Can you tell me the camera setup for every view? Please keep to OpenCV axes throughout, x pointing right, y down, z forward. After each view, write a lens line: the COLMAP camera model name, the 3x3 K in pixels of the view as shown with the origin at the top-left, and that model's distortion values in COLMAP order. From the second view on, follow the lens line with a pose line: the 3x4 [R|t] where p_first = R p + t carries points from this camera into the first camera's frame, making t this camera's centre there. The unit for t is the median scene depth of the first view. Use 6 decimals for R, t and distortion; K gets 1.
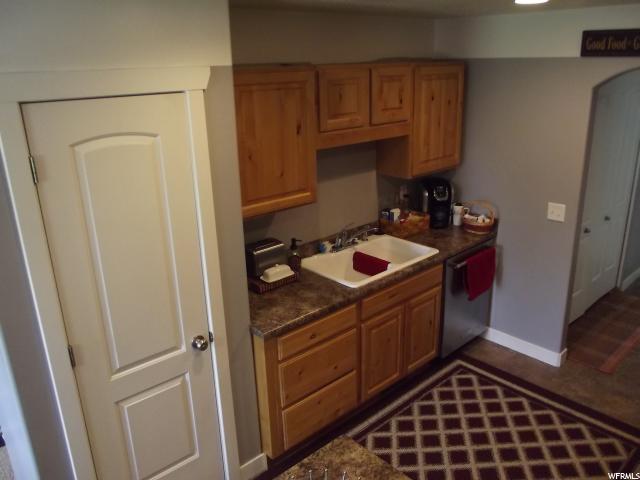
lens RADIAL K [[523.9, 0, 328.8], [0, 523.9, 236.8], [0, 0, 1]] dist [-0.074373, 0.046456]
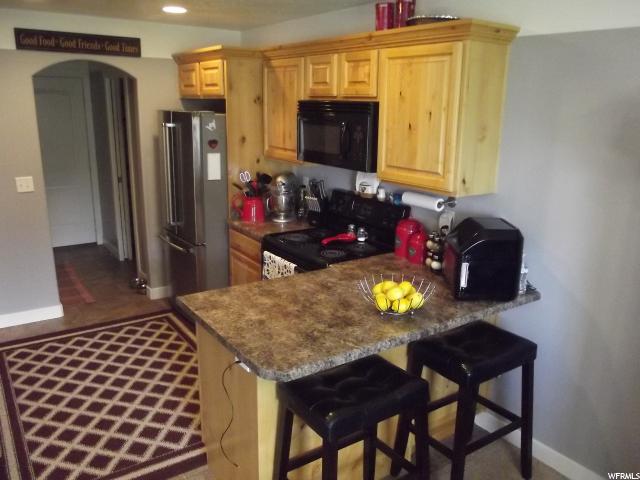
lens RADIAL K [[522.8, 0, 329.7], [0, 522.8, 242.3], [0, 0, 1]] dist [-0.068830, 0.033196]
pose [[0.130367, -0.227817, 0.964937, -0.662696], [0.289048, 0.939698, 0.182806, 0.067434], [-0.948396, 0.255081, 0.188356, 0.194062]]
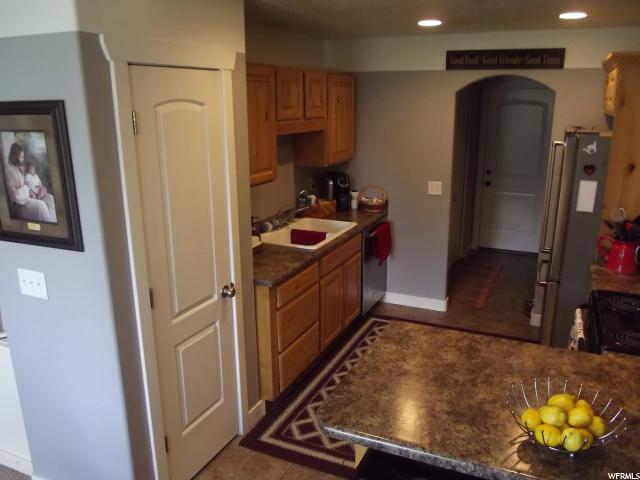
lens RADIAL K [[522.8, 0, 329.7], [0, 522.8, 242.3], [0, 0, 1]] dist [-0.068830, 0.033196]
pose [[0.920121, -0.082585, 0.382827, -0.349983], [0.105695, 0.993606, -0.039692, 0.123207], [-0.377101, 0.076984, 0.922967, -0.109565]]
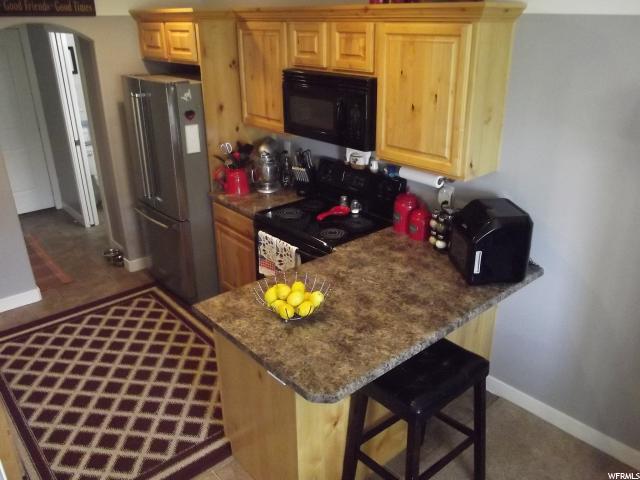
lens RADIAL K [[523.9, 0, 328.8], [0, 523.9, 236.8], [0, 0, 1]] dist [-0.074373, 0.046456]
pose [[0.019844, -0.364402, 0.931030, -0.630177], [0.318000, 0.885156, 0.339669, -0.058234], [-0.947883, 0.289327, 0.133445, 0.257144]]
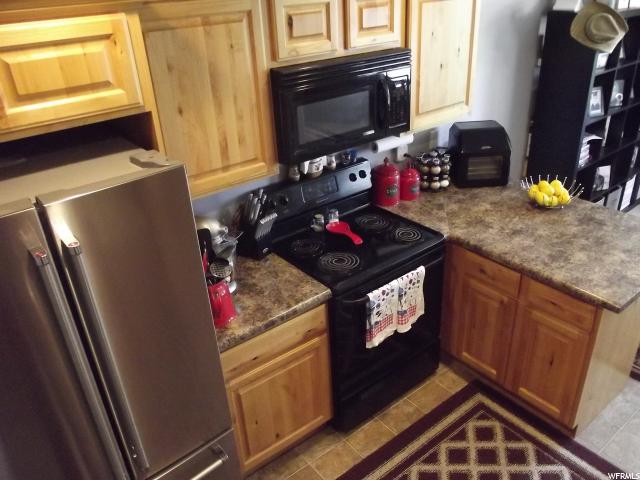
lens RADIAL K [[522.8, 0, 329.7], [0, 522.8, 242.3], [0, 0, 1]] dist [-0.068830, 0.033196]
pose [[-0.994743, 0.020613, 0.100306, 0.316066], [0.087198, 0.684092, 0.724165, -0.344821], [-0.053692, 0.729105, -0.682293, 0.969590]]
